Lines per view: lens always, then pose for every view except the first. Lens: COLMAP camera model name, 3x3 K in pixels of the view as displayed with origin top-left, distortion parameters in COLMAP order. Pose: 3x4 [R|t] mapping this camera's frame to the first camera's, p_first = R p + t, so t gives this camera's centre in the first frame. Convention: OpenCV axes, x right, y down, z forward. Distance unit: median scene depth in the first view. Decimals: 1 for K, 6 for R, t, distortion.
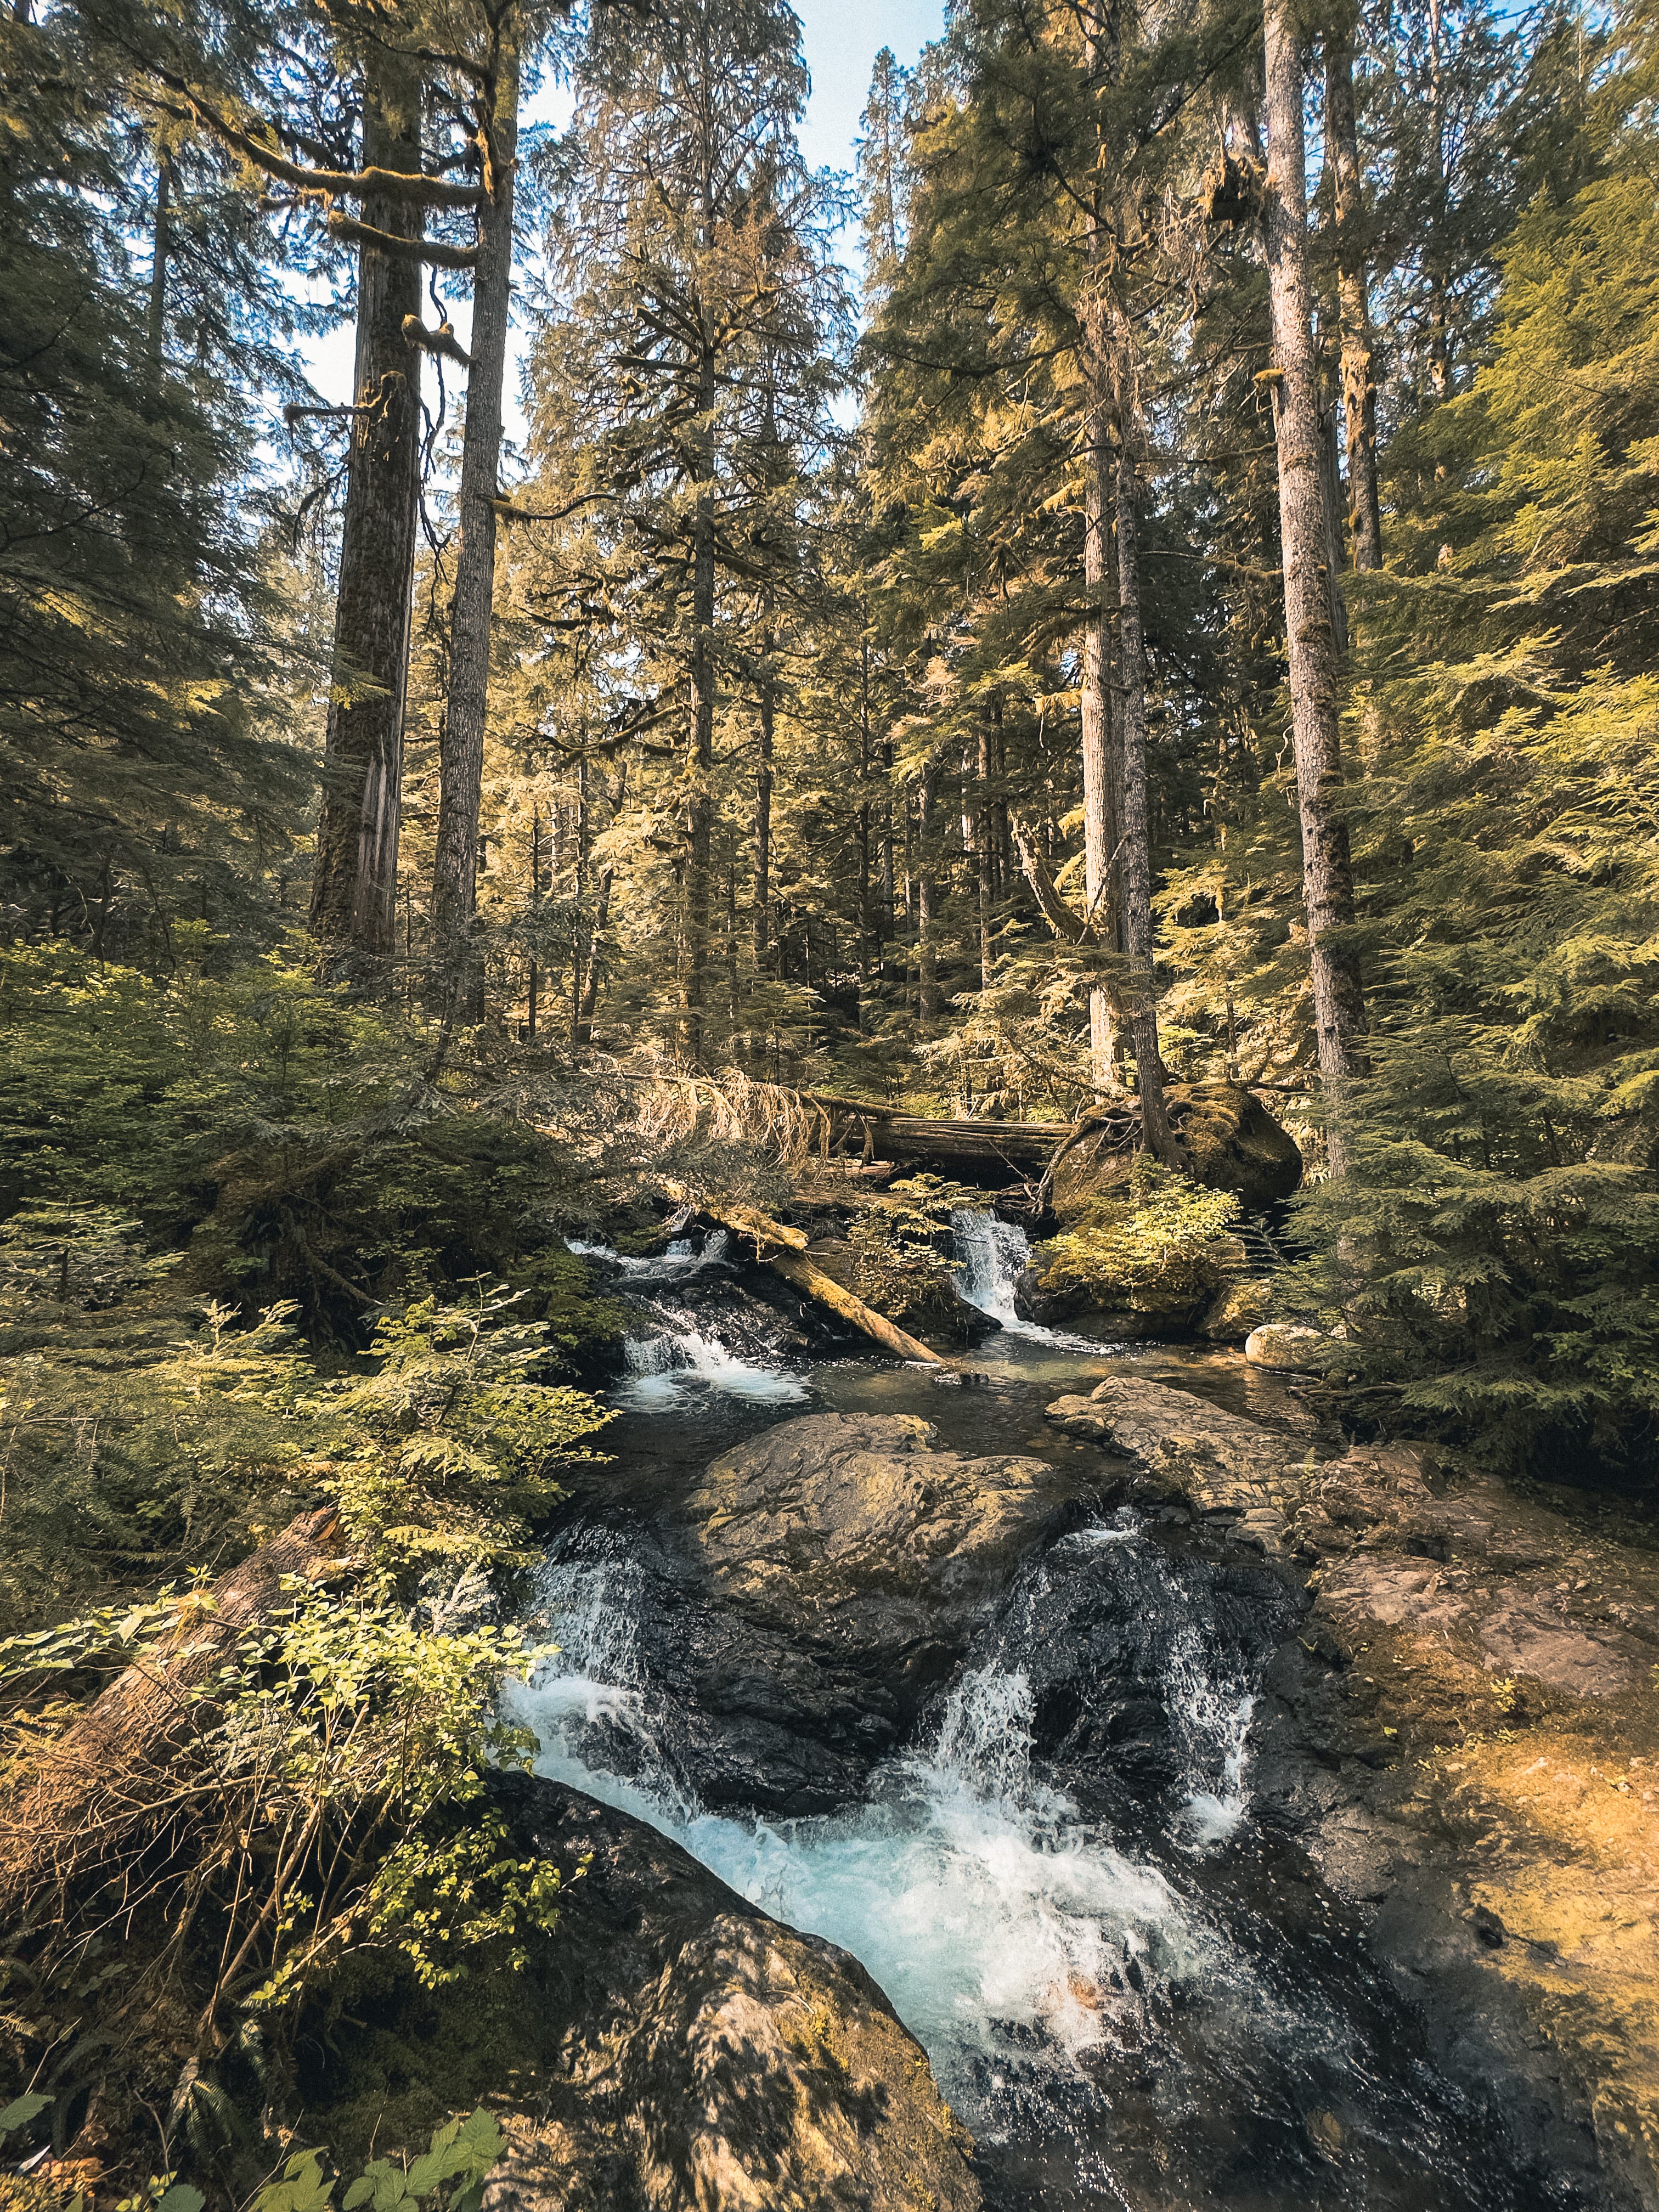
lens RADIAL K [[882.2, 0, 820.5], [0, 882.2, 1098.7], [0, 0, 1]] dist [-0.002871, 0.000783]
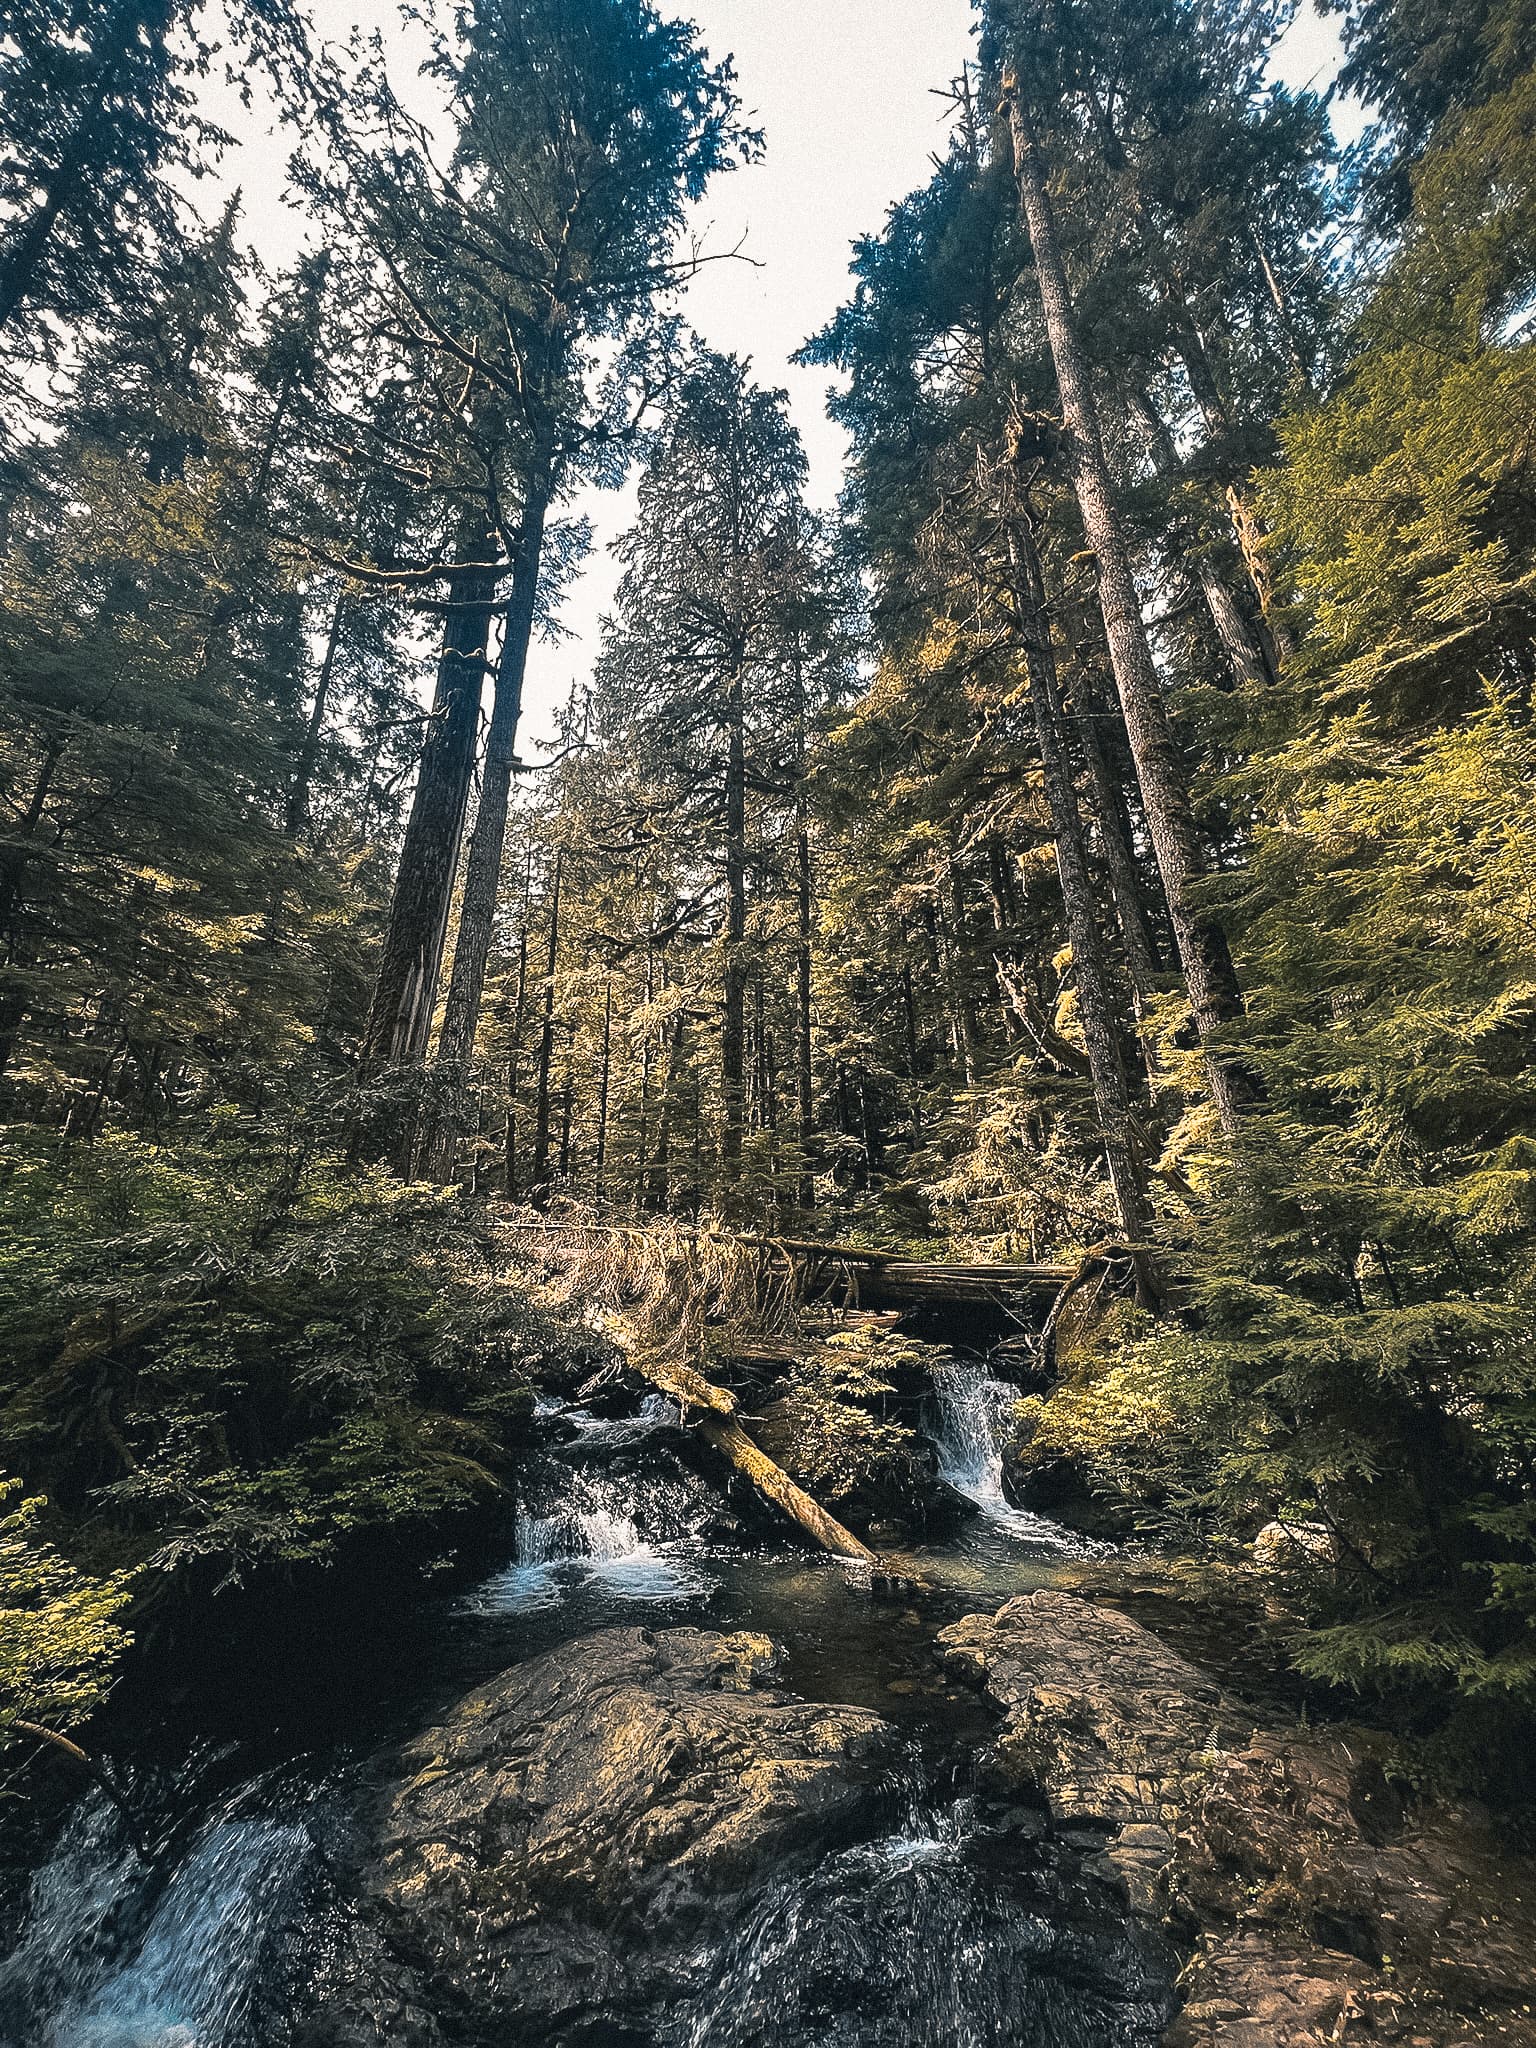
lens RADIAL K [[816.7, 0, 759.6], [0, 816.7, 1017.2], [0, 0, 1]] dist [-0.002871, 0.000783]
pose [[0.978594, -0.083018, -0.188310, 0.213982], [0.028548, 0.960939, -0.275283, 0.007167], [0.203808, 0.264015, 0.942740, 0.083684]]
